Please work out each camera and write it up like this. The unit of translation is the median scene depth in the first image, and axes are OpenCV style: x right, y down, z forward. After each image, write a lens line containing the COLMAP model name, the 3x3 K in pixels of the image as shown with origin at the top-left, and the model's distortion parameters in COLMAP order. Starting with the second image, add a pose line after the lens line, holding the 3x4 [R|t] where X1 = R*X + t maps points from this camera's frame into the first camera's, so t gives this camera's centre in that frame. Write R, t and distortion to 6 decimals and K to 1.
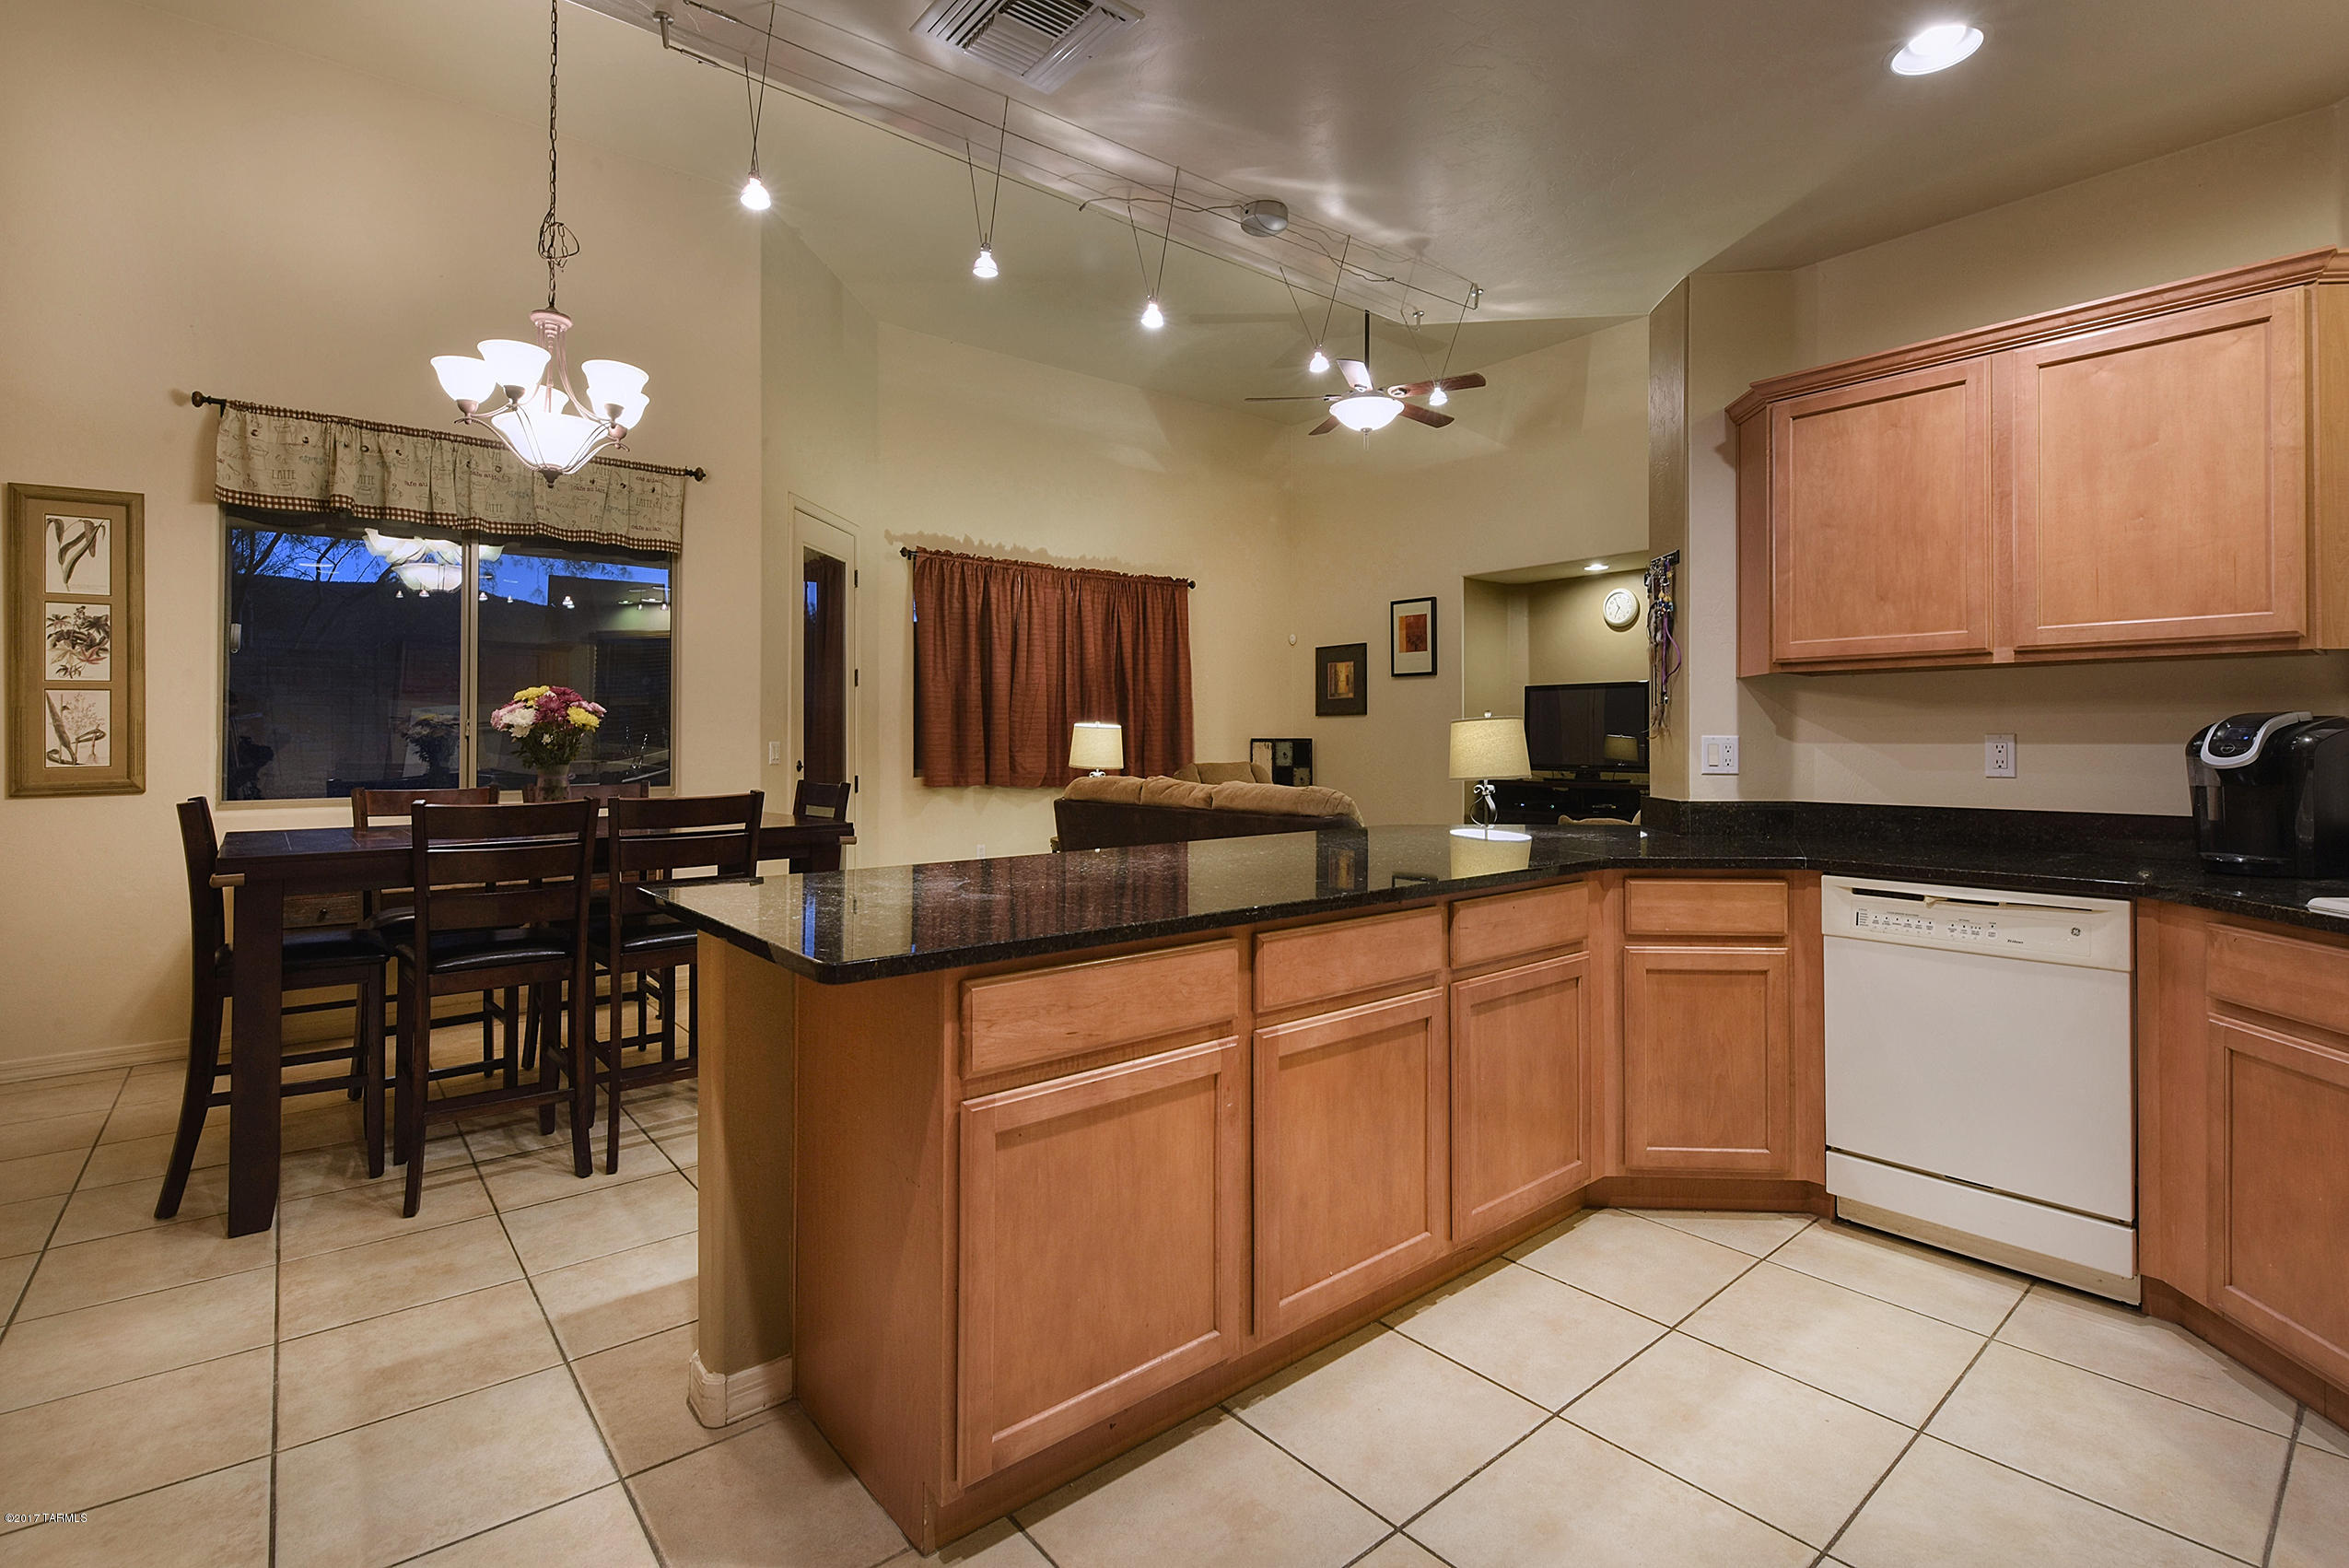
lens RADIAL K [[1131.0, 0, 1150.7], [0, 1131.0, 738.6], [0, 0, 1]] dist [-0.000132, -0.011322]
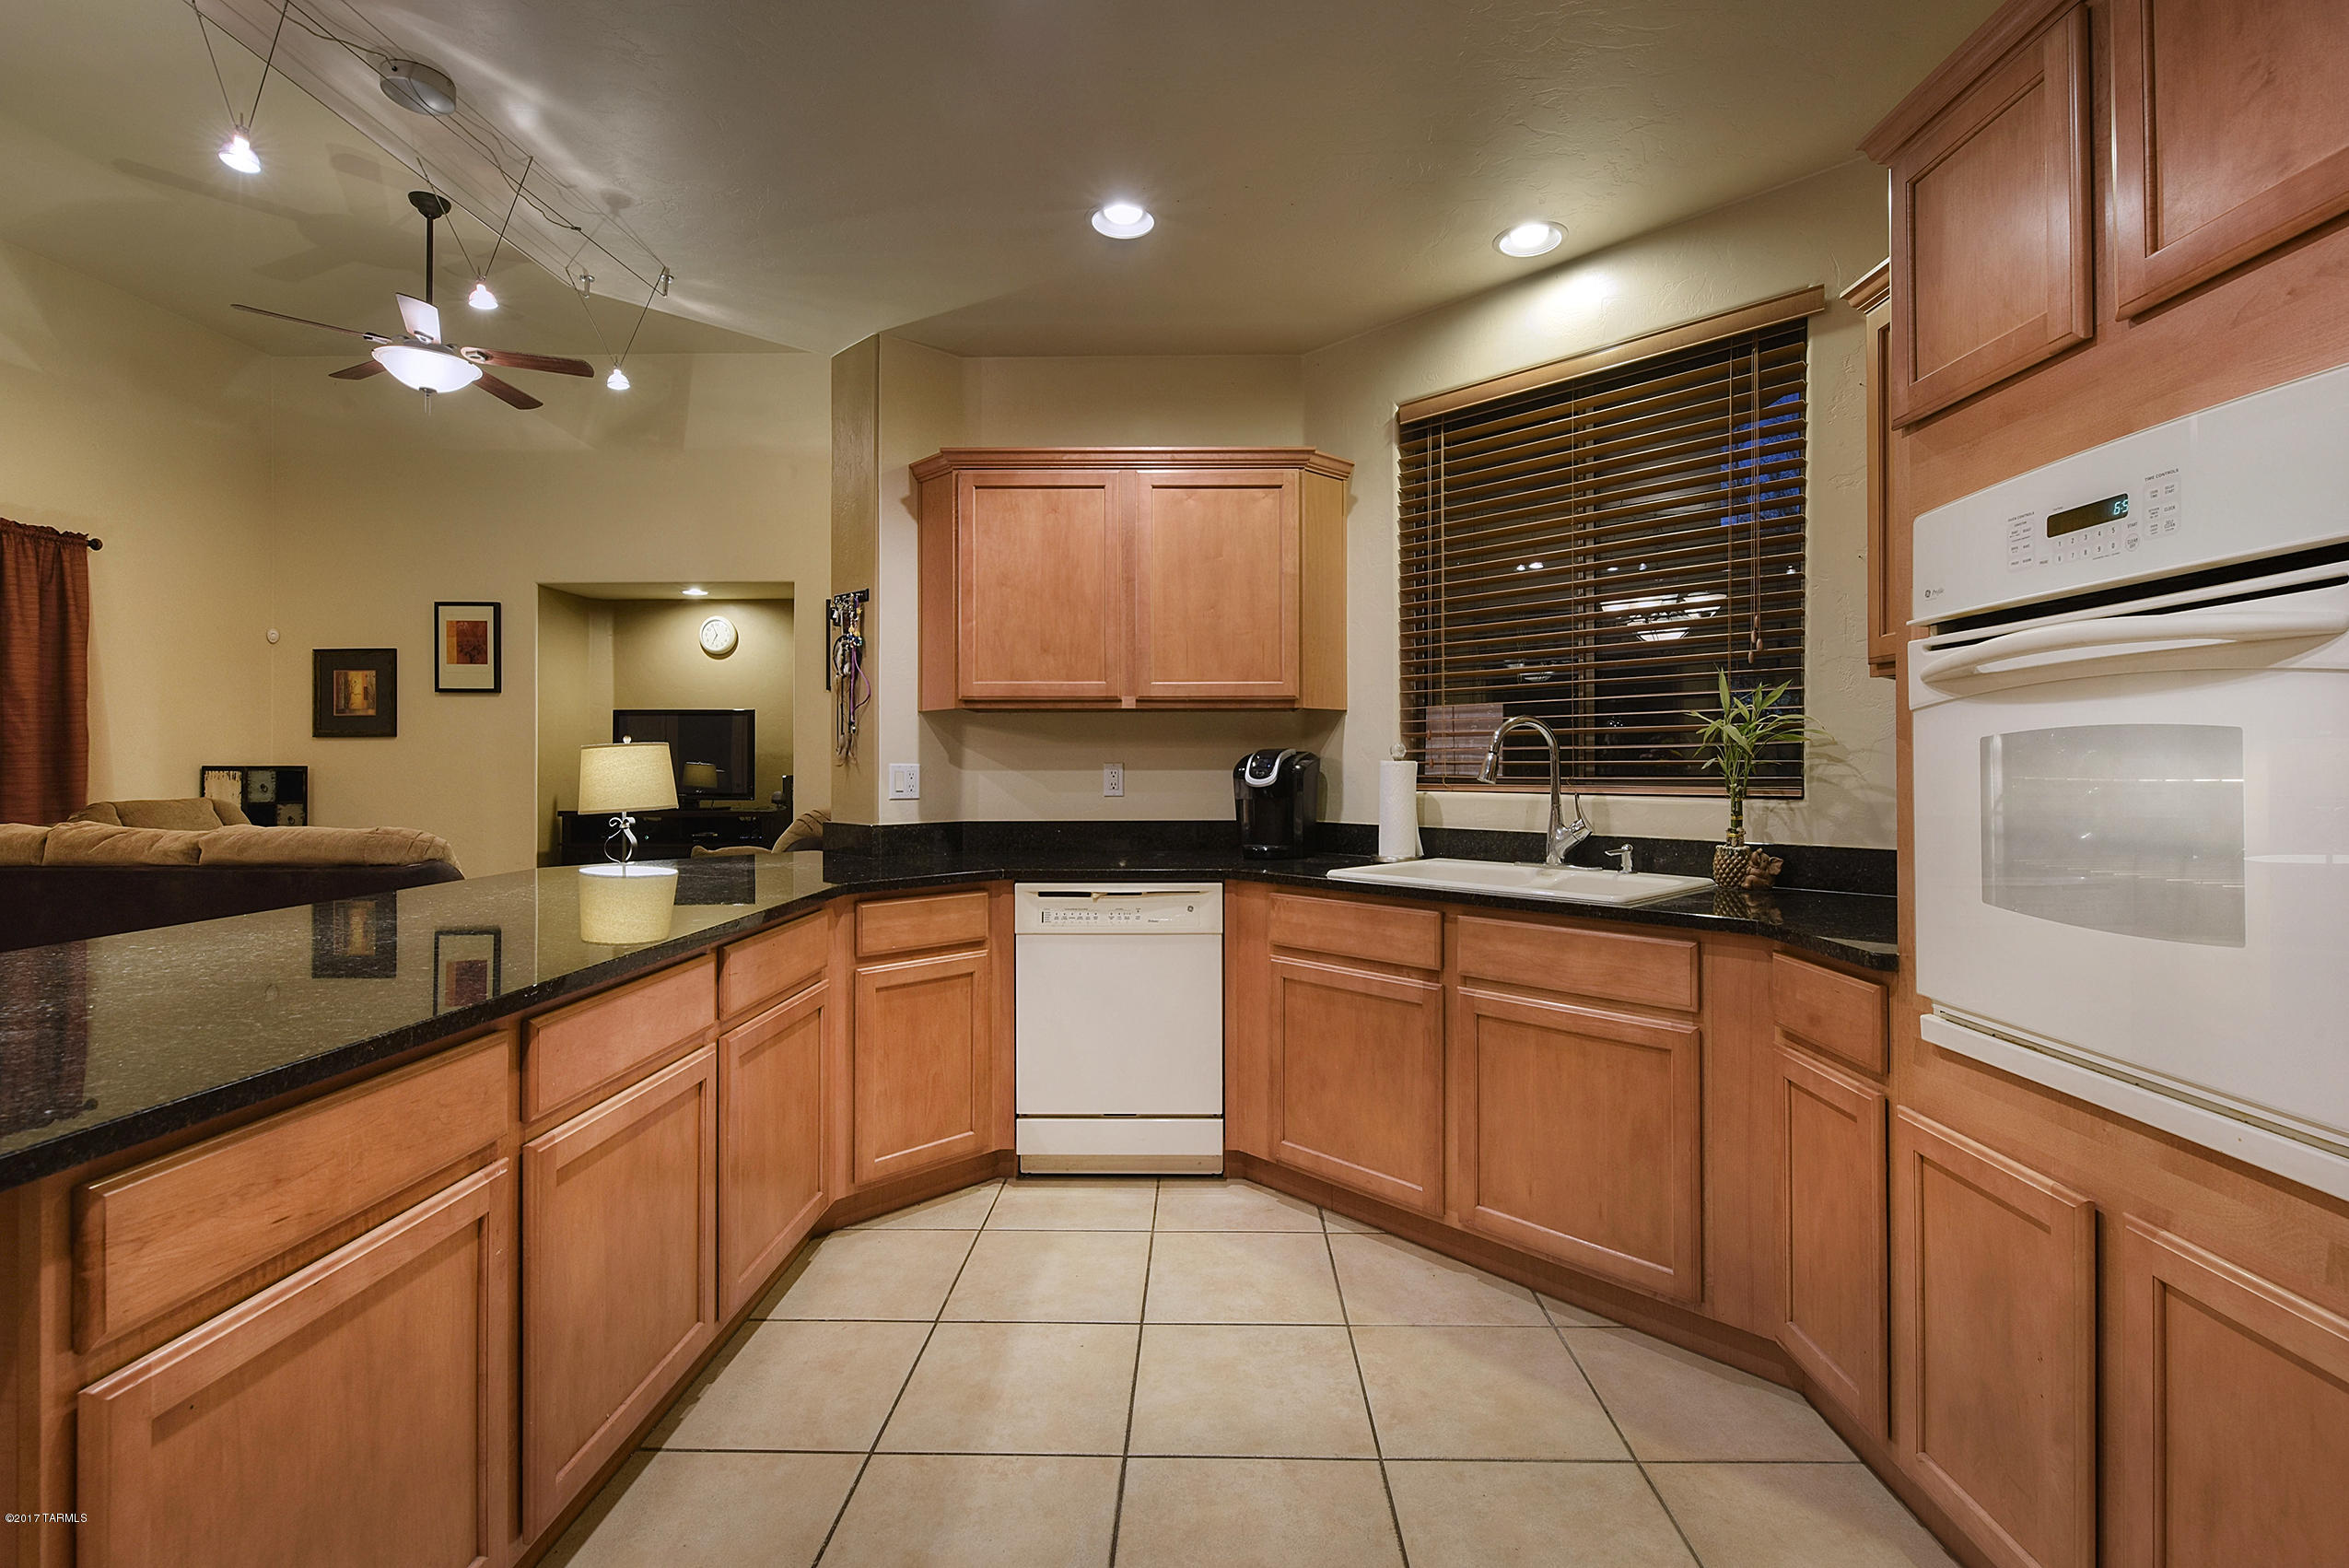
lens RADIAL K [[1080.3, 0, 1254.8], [0, 1080.3, 761.7], [0, 0, 1]] dist [0.012991, -0.013746]
pose [[0.621403, 0.003941, 0.783481, -0.126218], [-0.000498, 0.999989, -0.004635, 0.000013], [-0.783491, 0.002490, 0.621399, 0.106232]]
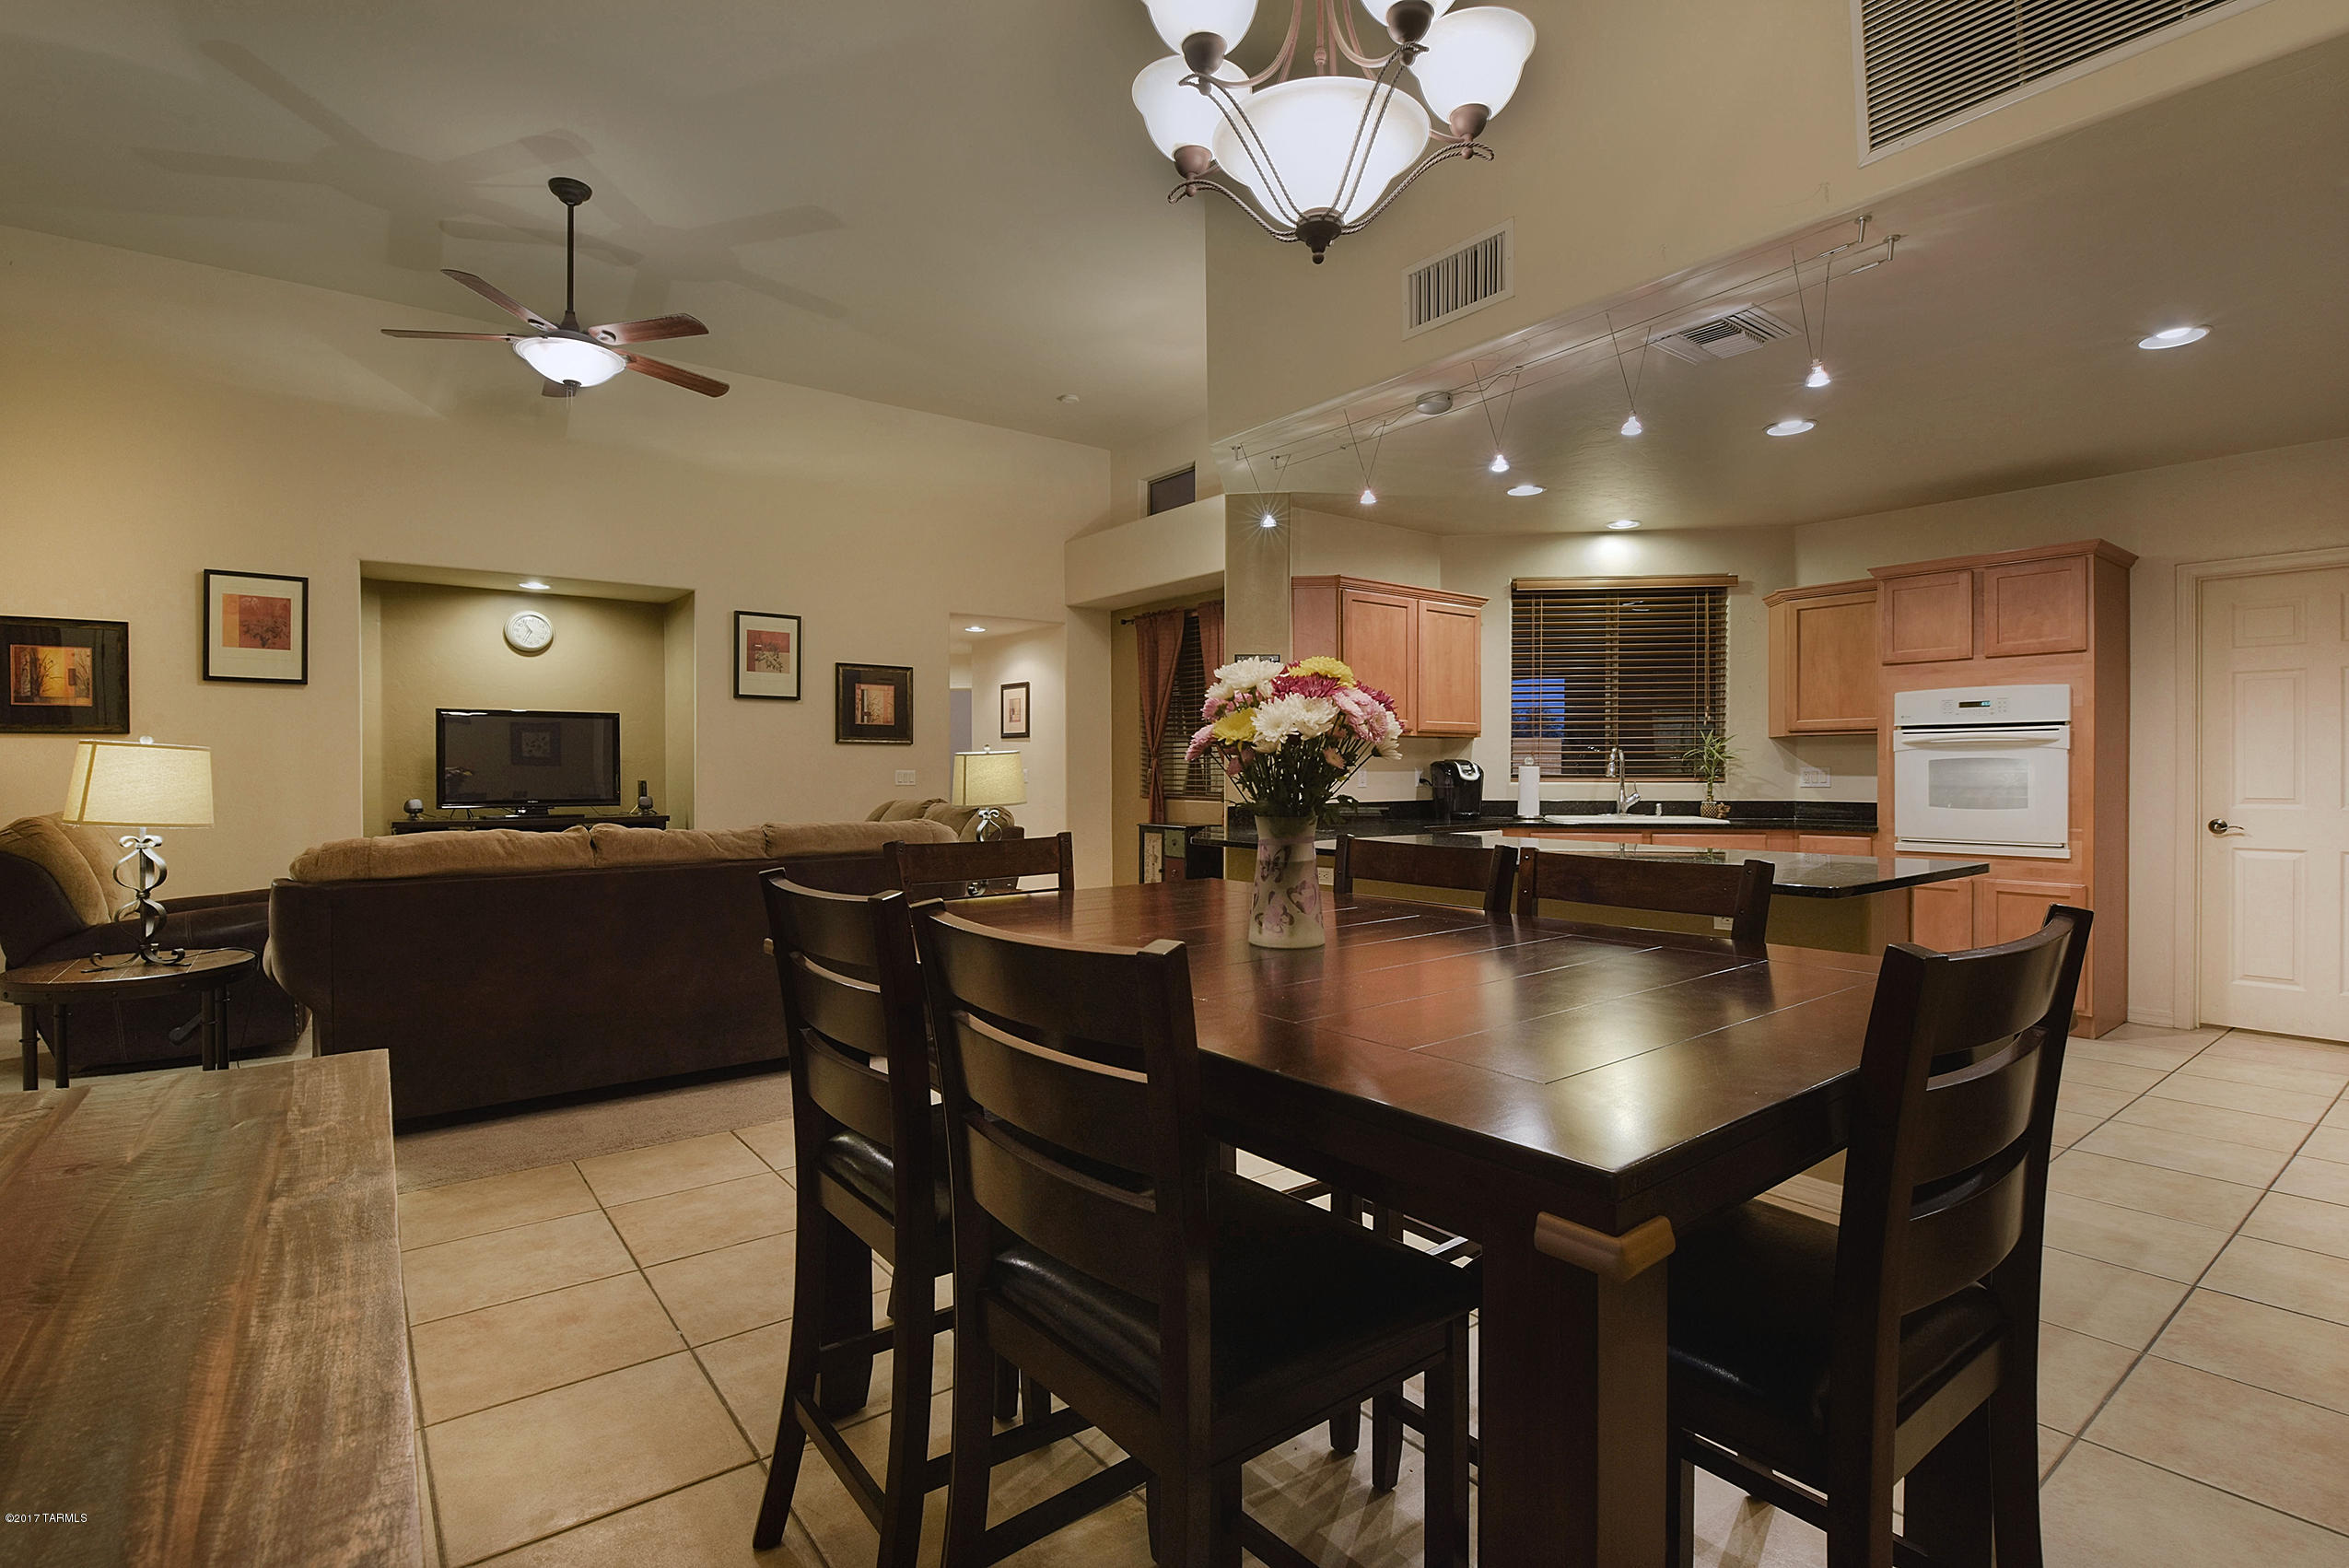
lens RADIAL K [[1039.6, 0, 1174.5], [0, 1039.6, 784.0], [0, 0, 1]] dist [-0.000613, -0.010740]
pose [[0.036911, -0.008217, 0.999285, -1.311372], [0.001315, 0.999966, 0.008174, 0.011242], [-0.999318, 0.001013, 0.036921, 1.368919]]
